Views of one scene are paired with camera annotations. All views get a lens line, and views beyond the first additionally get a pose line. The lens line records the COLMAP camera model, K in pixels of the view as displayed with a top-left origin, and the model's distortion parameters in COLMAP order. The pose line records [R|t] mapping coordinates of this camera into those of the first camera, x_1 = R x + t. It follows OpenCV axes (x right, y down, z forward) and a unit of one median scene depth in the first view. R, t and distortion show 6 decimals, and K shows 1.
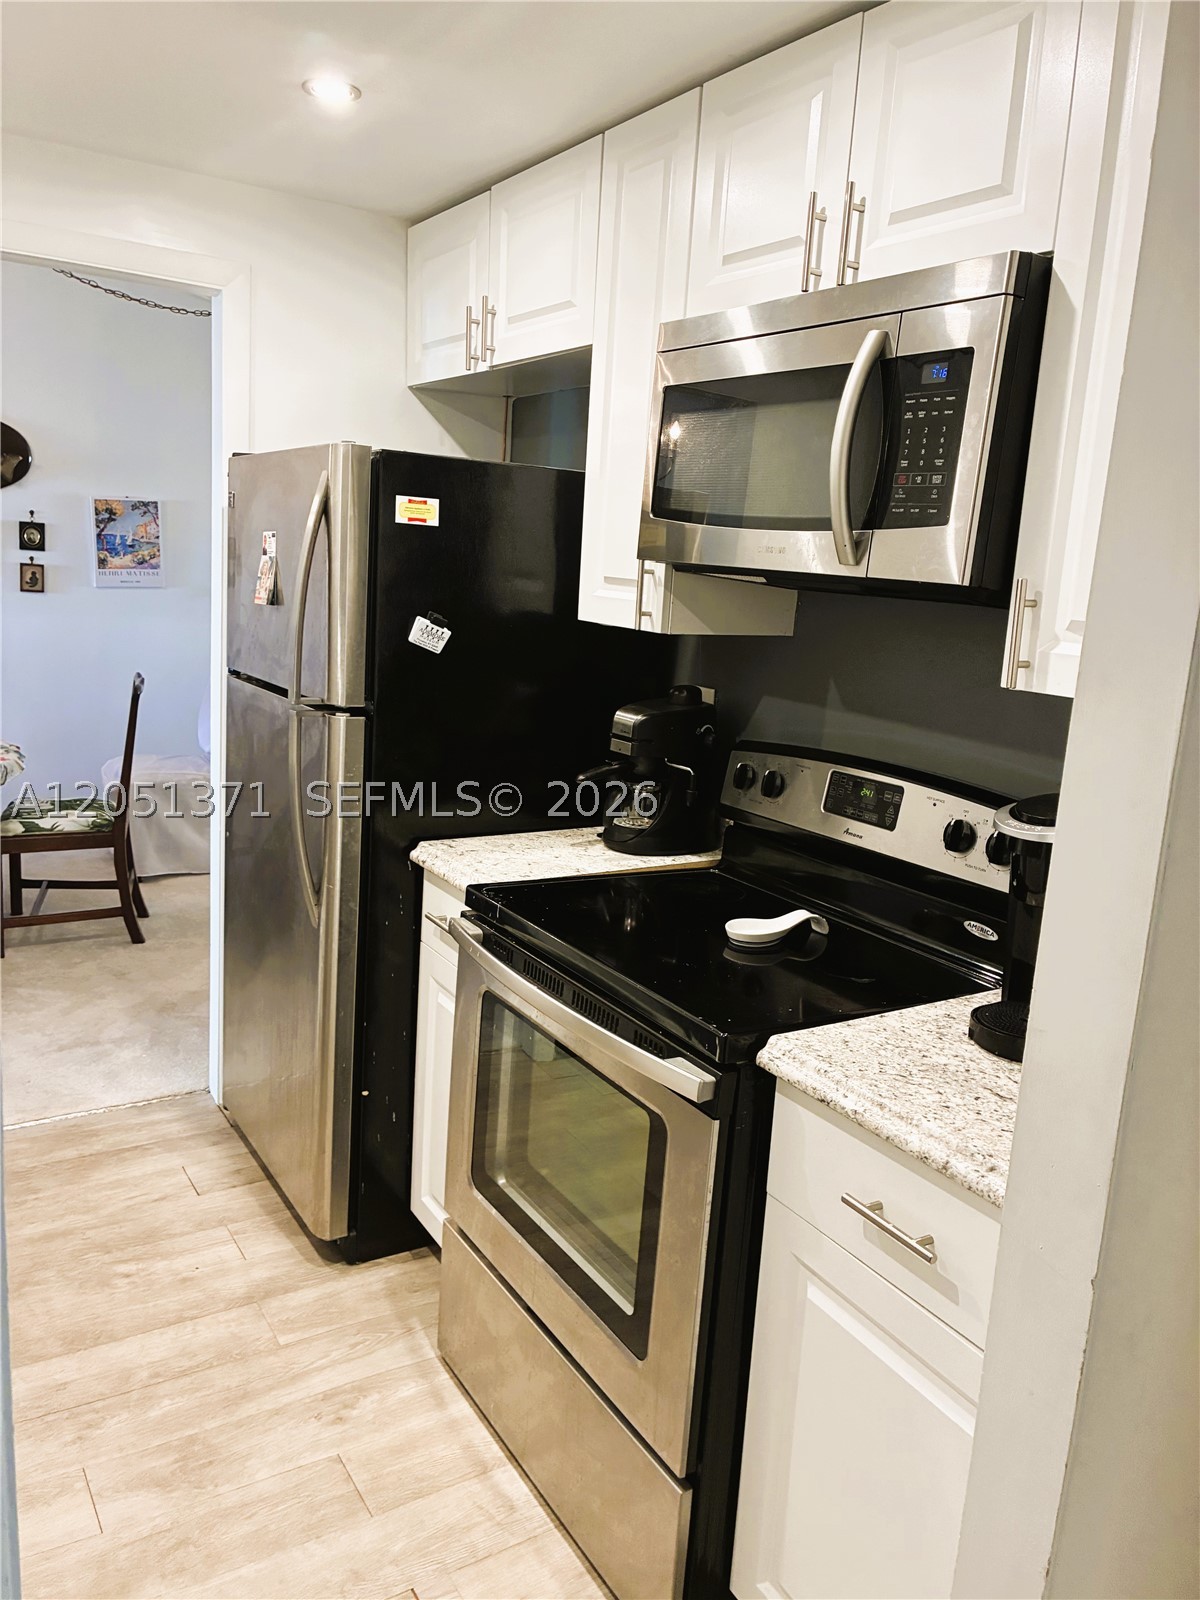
lens RADIAL K [[1220.6, 0, 590.1], [0, 1220.6, 803.3], [0, 0, 1]] dist [-0.009996, -0.045971]
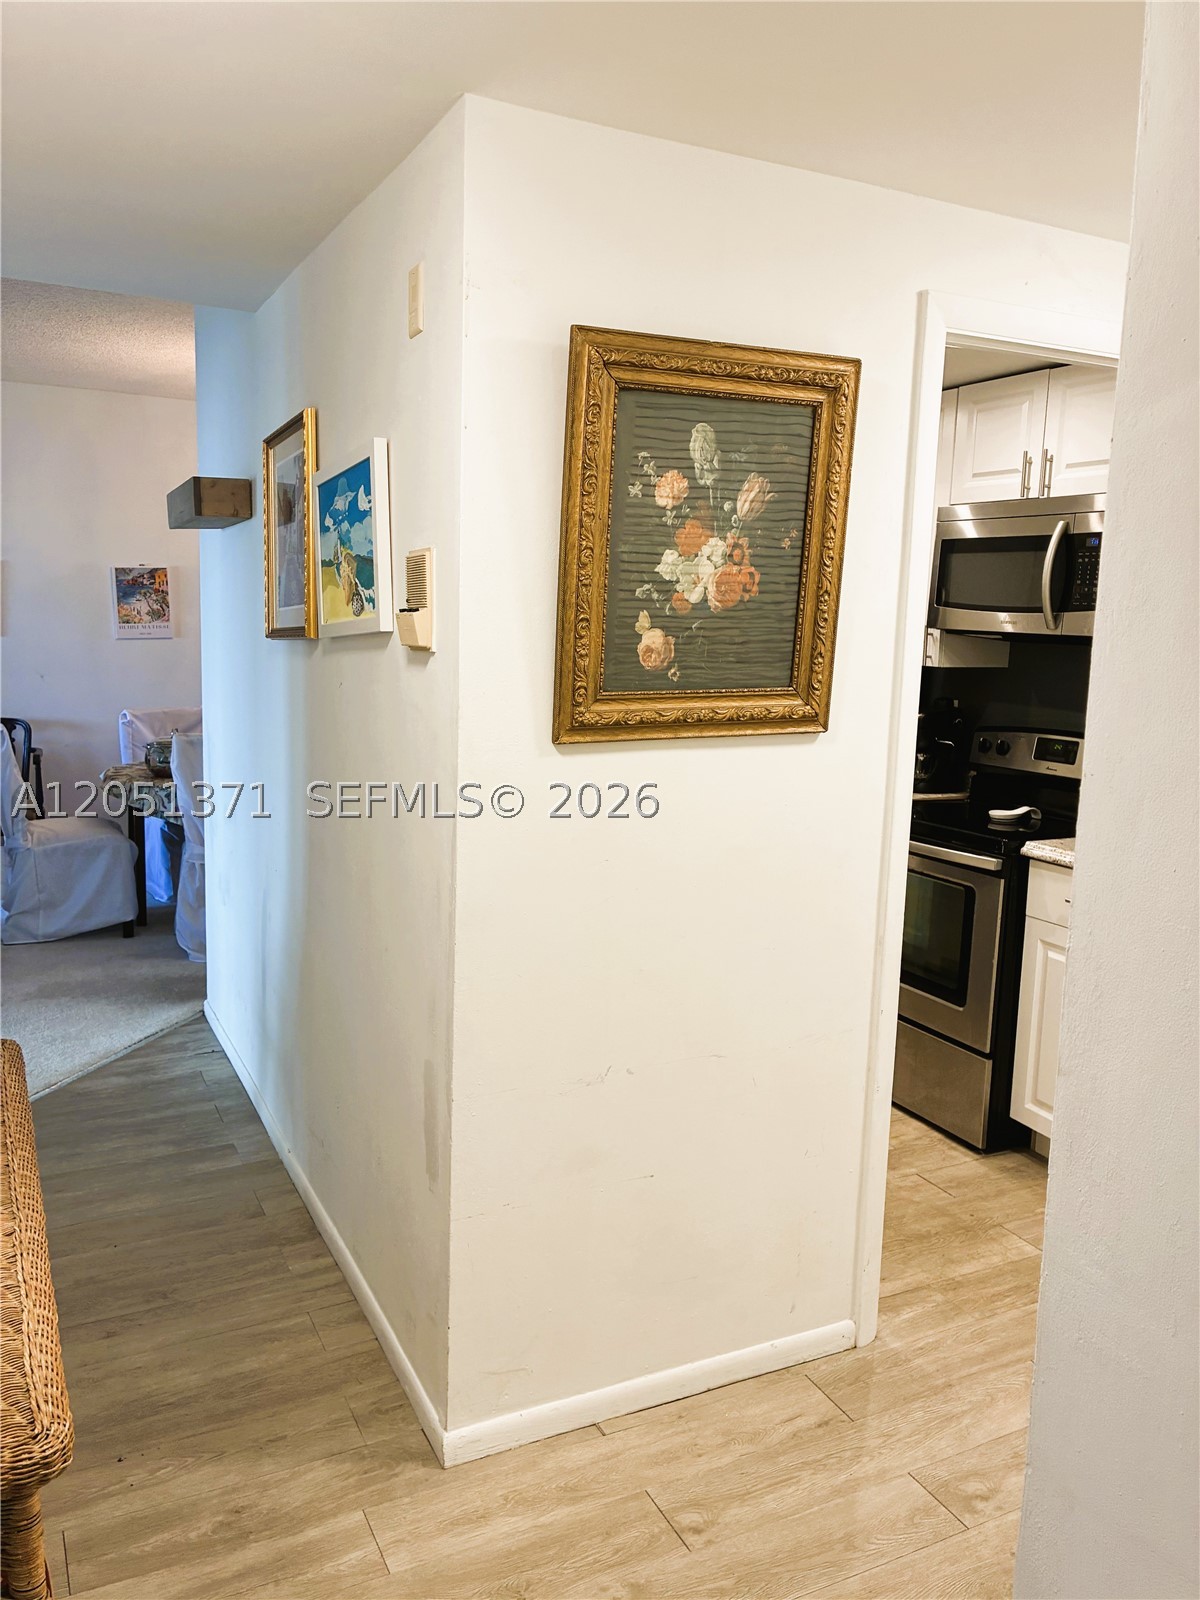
lens RADIAL K [[1220.6, 0, 596.8], [0, 1220.6, 795.1], [0, 0, 1]] dist [-0.009996, -0.045971]
pose [[0.995273, -0.018454, -0.095349, -0.105098], [0.012909, 0.998207, -0.058442, 0.057417], [0.096256, 0.056935, 0.993727, -0.322912]]
